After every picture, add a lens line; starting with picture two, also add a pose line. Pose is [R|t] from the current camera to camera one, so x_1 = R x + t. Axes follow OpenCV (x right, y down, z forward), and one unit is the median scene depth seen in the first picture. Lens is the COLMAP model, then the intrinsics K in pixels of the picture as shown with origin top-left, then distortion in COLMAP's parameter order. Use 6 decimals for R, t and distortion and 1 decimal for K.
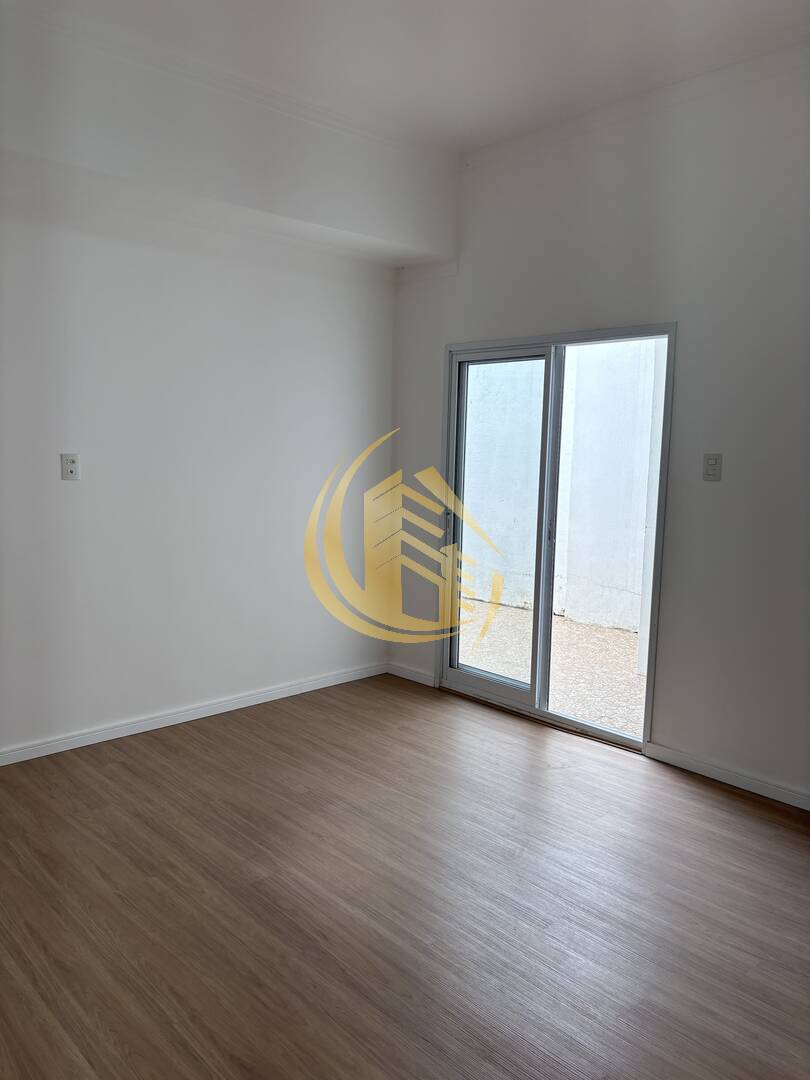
lens RADIAL K [[811.5, 0, 406.0], [0, 811.5, 543.0], [0, 0, 1]] dist [0.060178, -0.064534]
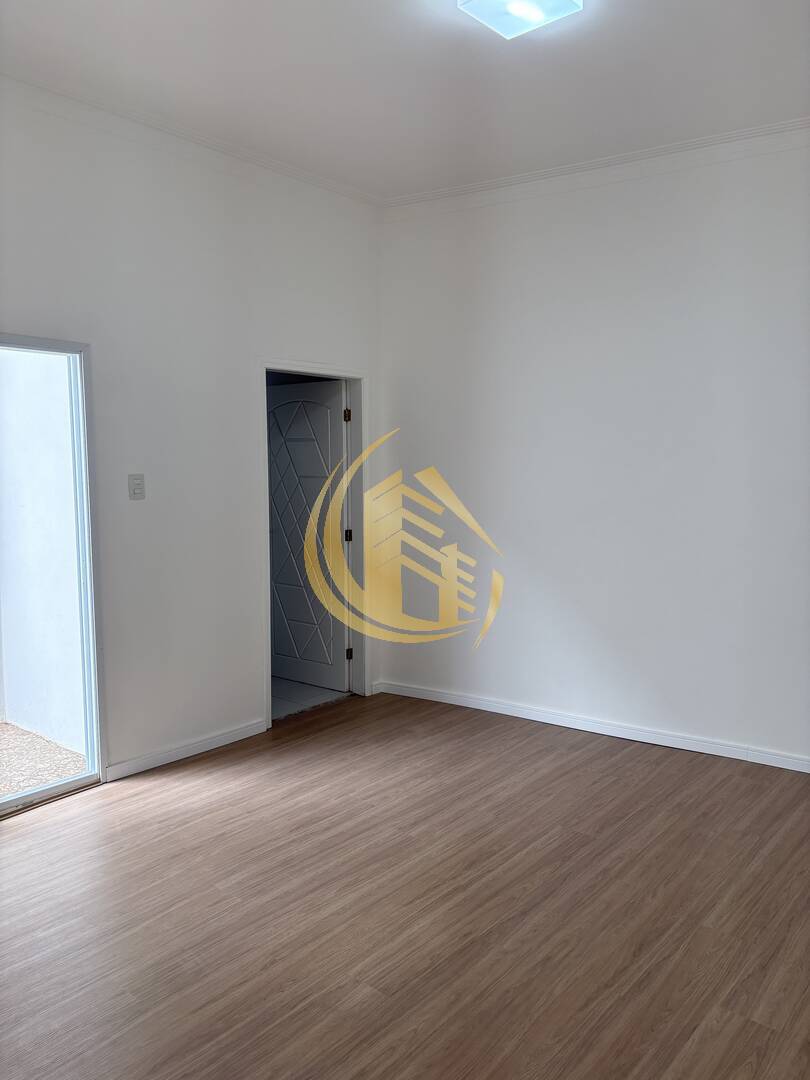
lens RADIAL K [[811.5, 0, 406.0], [0, 811.5, 543.0], [0, 0, 1]] dist [0.060178, -0.064534]
pose [[-0.124957, -0.112034, 0.985817, -0.806264], [0.116850, 0.985028, 0.126755, -0.123261], [-0.985257, 0.131031, -0.109995, 0.840058]]
